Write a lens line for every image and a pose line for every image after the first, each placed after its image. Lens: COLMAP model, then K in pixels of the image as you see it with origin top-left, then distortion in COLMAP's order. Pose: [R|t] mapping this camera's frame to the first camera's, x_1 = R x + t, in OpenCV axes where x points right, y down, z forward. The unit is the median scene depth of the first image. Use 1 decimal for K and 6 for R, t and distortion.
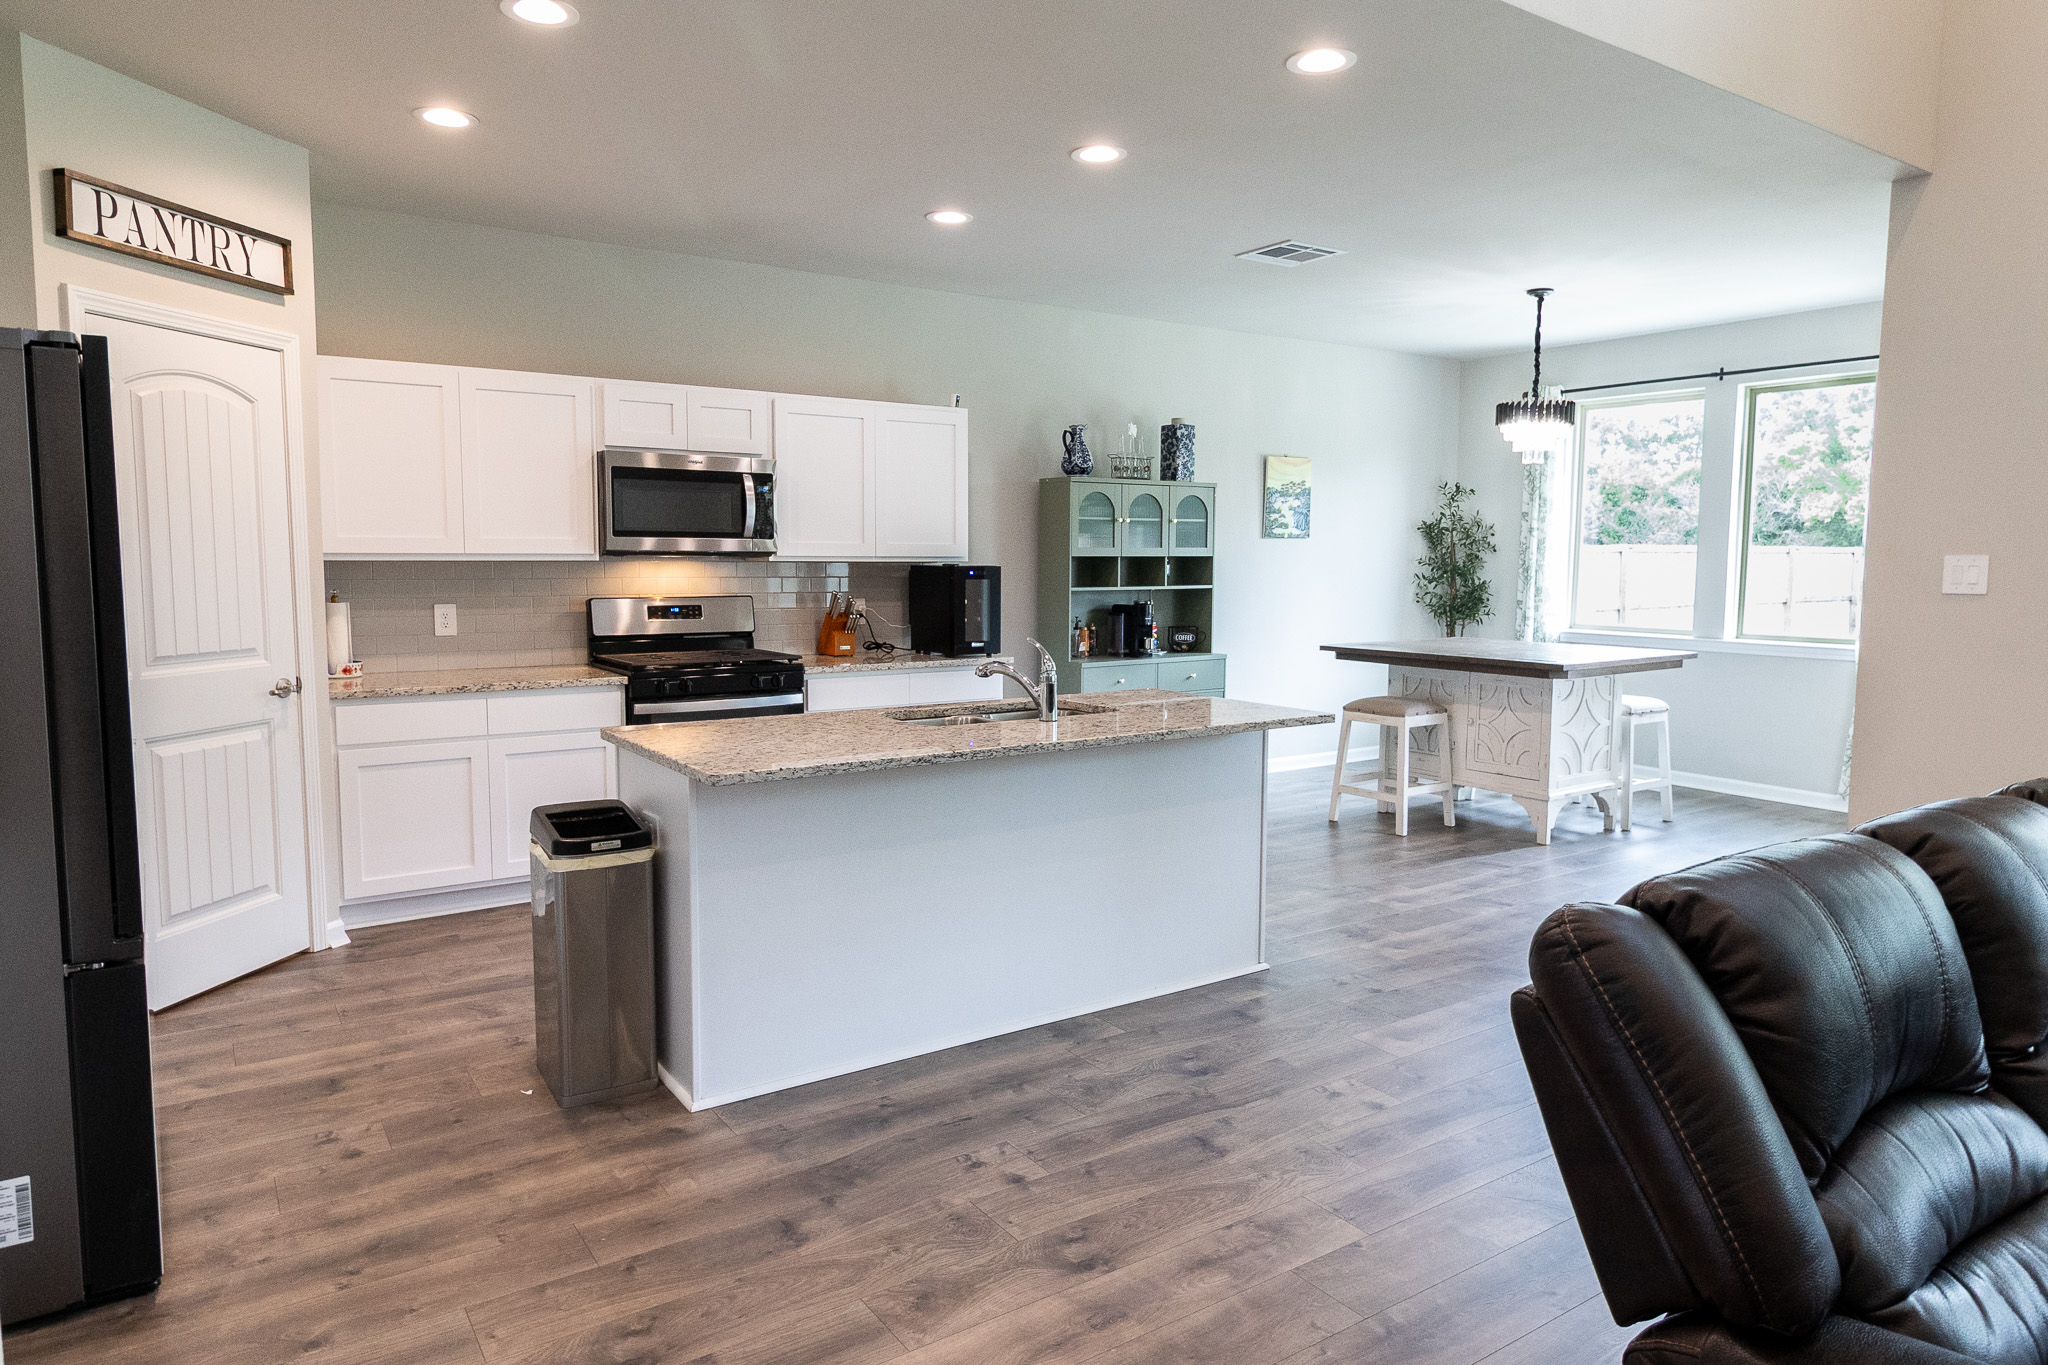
lens RADIAL K [[1263.9, 0, 1020.9], [0, 1263.9, 669.8], [0, 0, 1]] dist [0.000755, -0.001268]
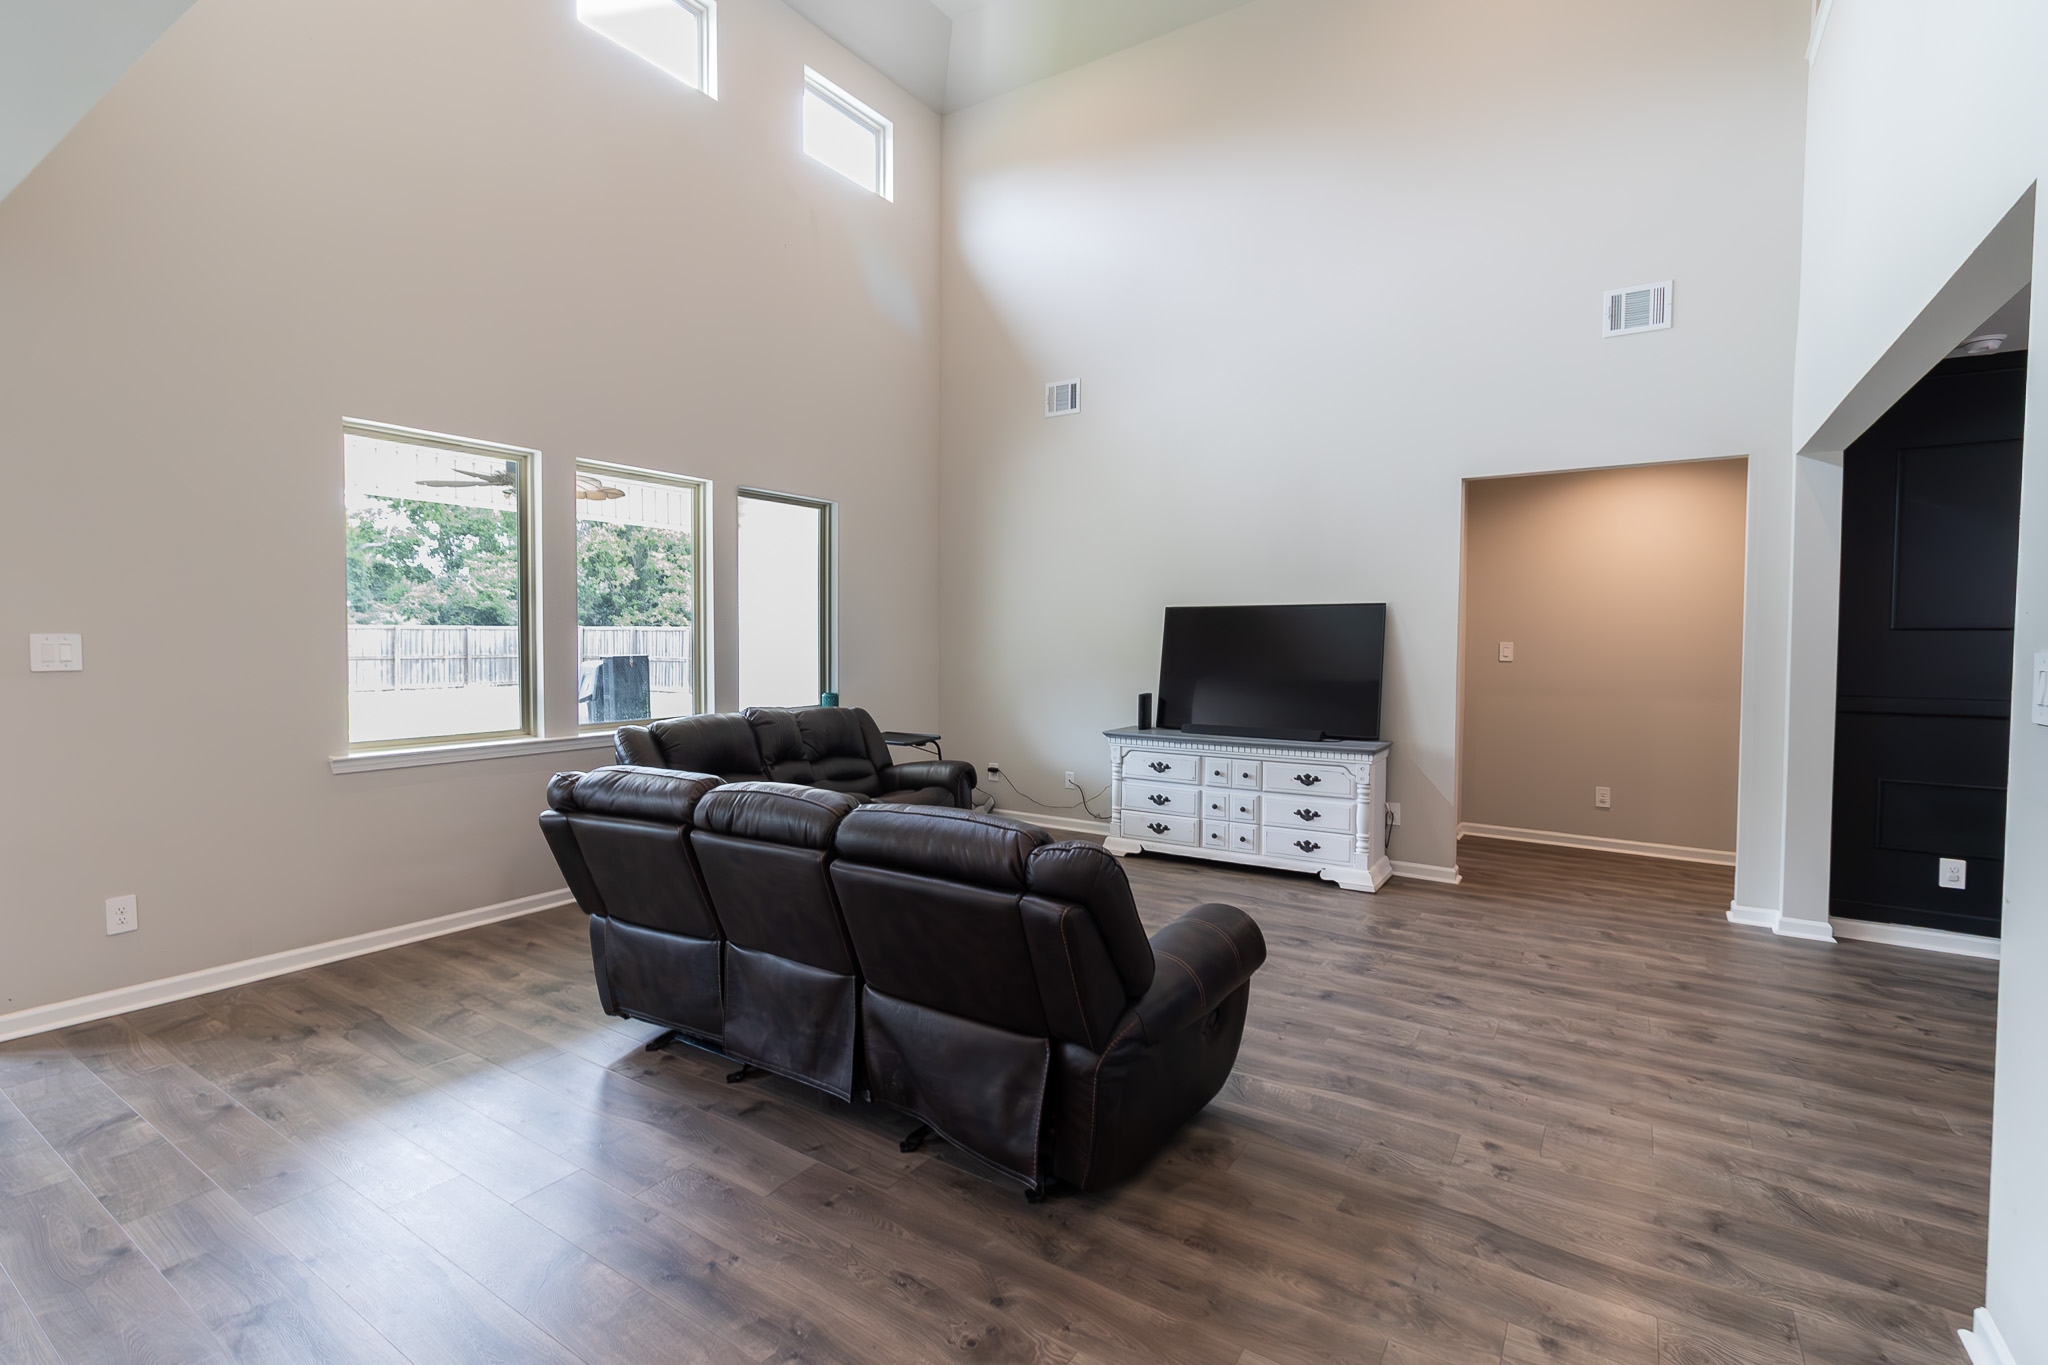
lens RADIAL K [[930.6, 0, 1025.6], [0, 930.6, 669.8], [0, 0, 1]] dist [0.001438, -0.001320]
pose [[-0.386754, -0.041887, 0.921231, -0.235227], [0.073277, 0.994413, 0.075977, -0.053912], [-0.919267, 0.096889, -0.381524, 0.494261]]
